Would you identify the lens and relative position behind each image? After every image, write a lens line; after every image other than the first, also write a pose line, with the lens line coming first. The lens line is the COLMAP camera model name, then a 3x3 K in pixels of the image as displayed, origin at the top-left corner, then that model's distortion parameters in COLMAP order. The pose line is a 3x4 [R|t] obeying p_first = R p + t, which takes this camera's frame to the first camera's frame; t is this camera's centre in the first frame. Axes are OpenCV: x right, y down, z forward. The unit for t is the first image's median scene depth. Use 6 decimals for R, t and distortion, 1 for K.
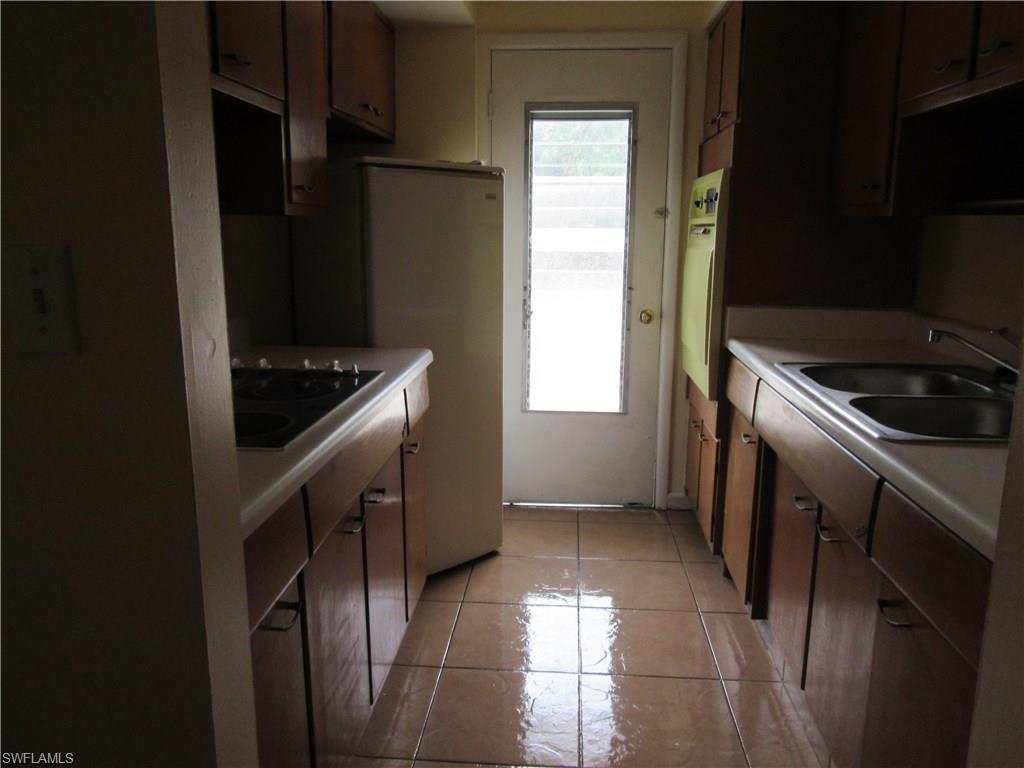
lens RADIAL K [[754.3, 0, 515.7], [0, 754.3, 383.5], [0, 0, 1]] dist [-0.030997, 0.010587]
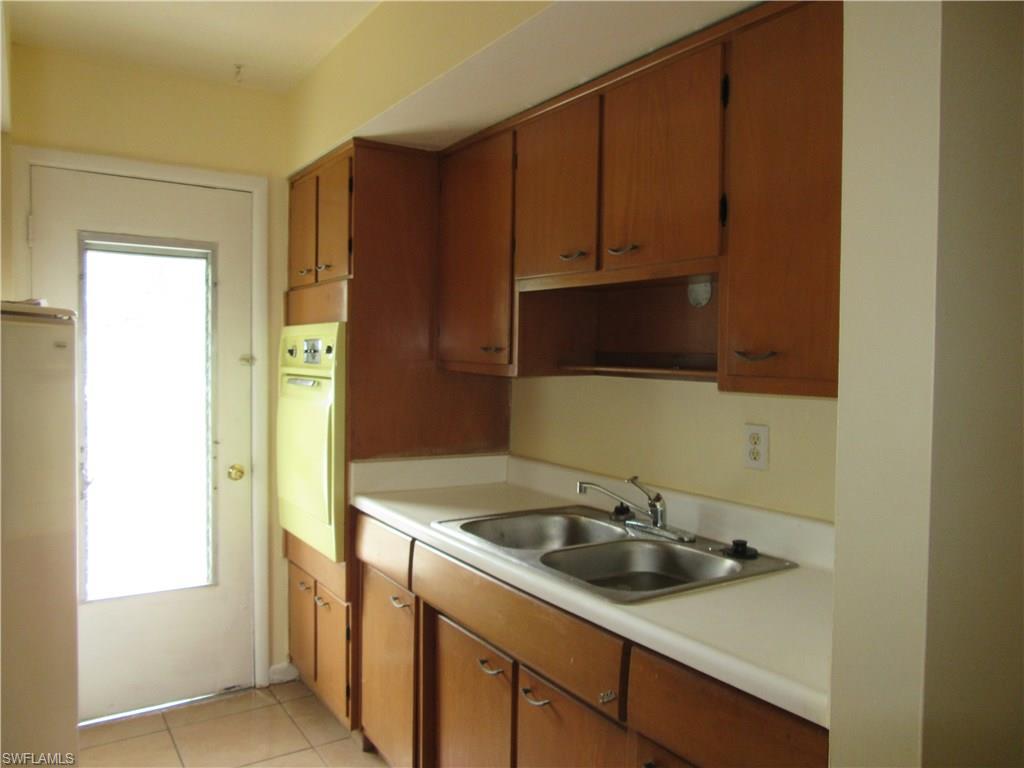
lens RADIAL K [[754.3, 0, 512.9], [0, 754.3, 390.8], [0, 0, 1]] dist [-0.030997, 0.010587]
pose [[0.798499, -0.018328, 0.601717, -0.108143], [0.109764, 0.987214, -0.115590, -0.048201], [-0.591905, 0.158345, 0.790301, 0.082987]]
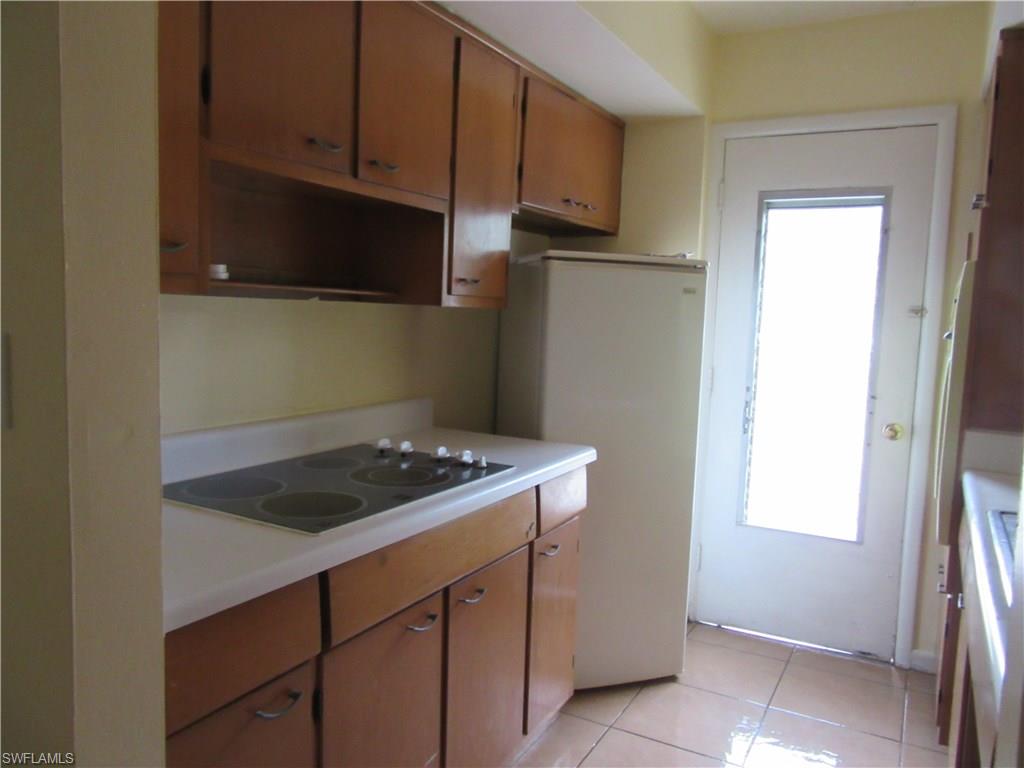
lens RADIAL K [[754.3, 0, 511.8], [0, 754.3, 385.0], [0, 0, 1]] dist [-0.030997, 0.010587]
pose [[0.909544, 0.065558, -0.410404, 0.135222], [-0.110341, 0.990133, -0.086377, -0.022568], [0.400692, 0.123848, 0.907804, 0.063108]]
